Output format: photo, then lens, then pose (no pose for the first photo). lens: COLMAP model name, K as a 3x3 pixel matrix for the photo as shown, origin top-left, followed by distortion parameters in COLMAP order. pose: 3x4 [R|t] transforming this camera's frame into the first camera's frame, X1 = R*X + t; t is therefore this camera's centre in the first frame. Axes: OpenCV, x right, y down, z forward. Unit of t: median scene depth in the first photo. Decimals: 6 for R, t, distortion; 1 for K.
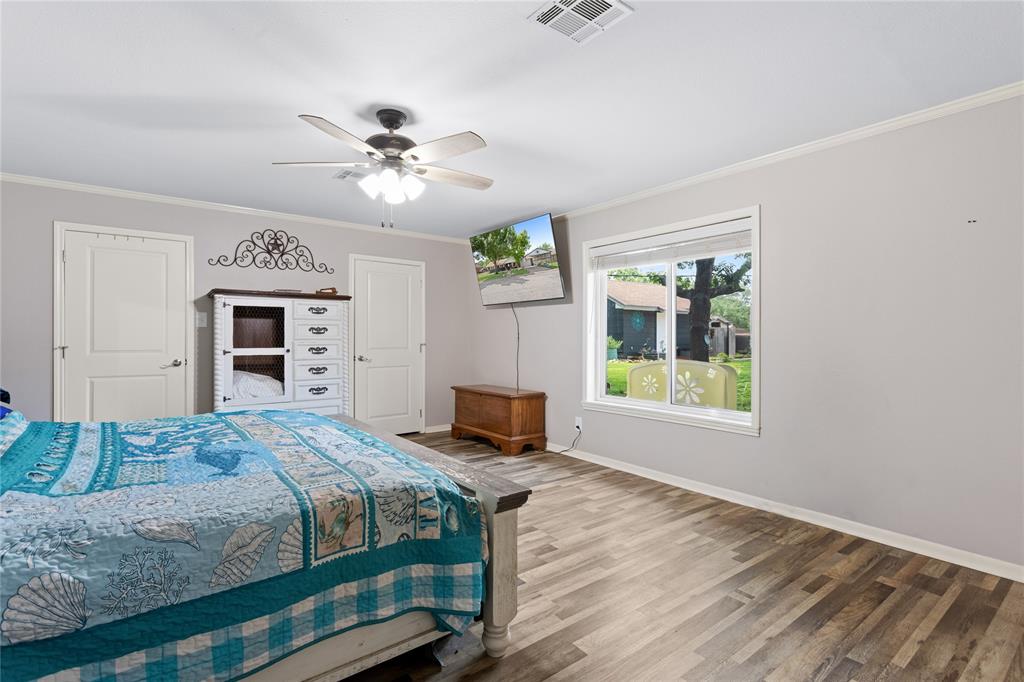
lens RADIAL K [[483.7, 0, 512.0], [0, 483.7, 341.0], [0, 0, 1]] dist [0.000303, 0.000643]
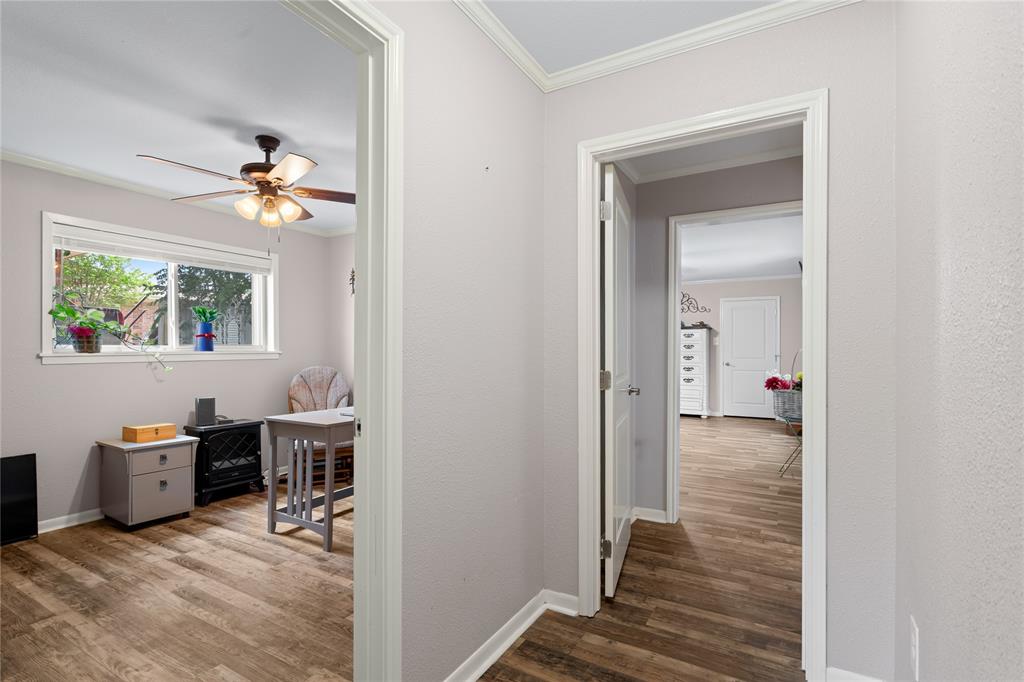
lens RADIAL K [[487.4, 0, 514.6], [0, 487.4, 346.3], [0, 0, 1]] dist [0.001107, 0.000303]
pose [[0.377782, 0.000256, -0.925894, 1.076833], [-0.010385, 0.999938, -0.003960, -0.009940], [0.925836, 0.011111, 0.377762, -0.289695]]
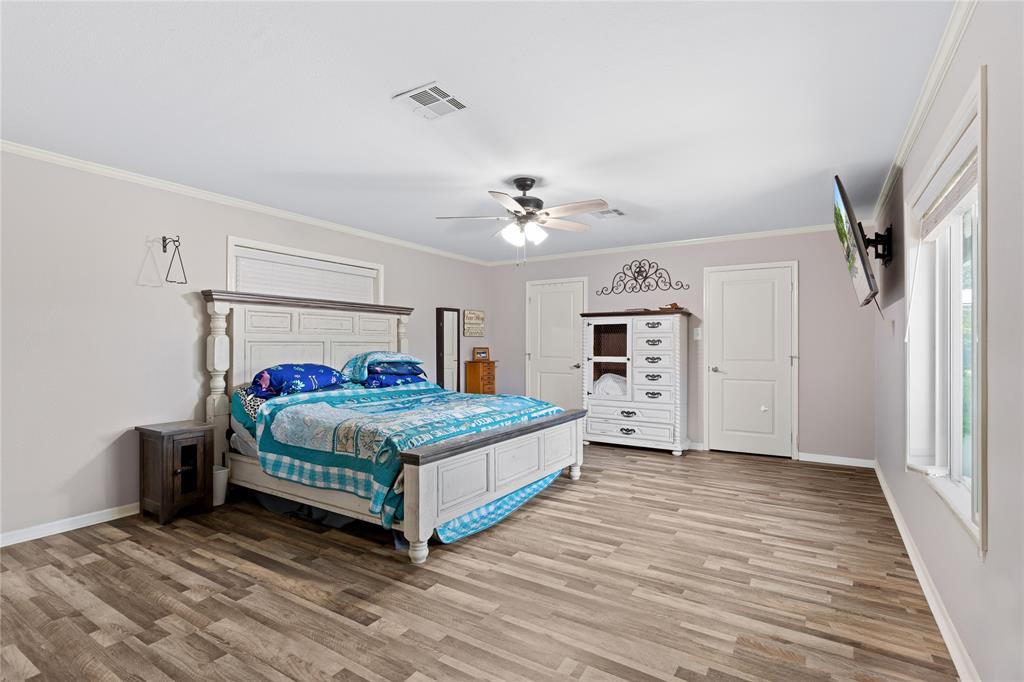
lens RADIAL K [[487.4, 0, 514.6], [0, 487.4, 346.3], [0, 0, 1]] dist [0.001107, 0.000303]
pose [[0.349842, -0.002459, -0.936806, 0.594598], [-0.008414, 0.999948, -0.005767, -0.003207], [0.936771, 0.009900, 0.349803, 0.303636]]
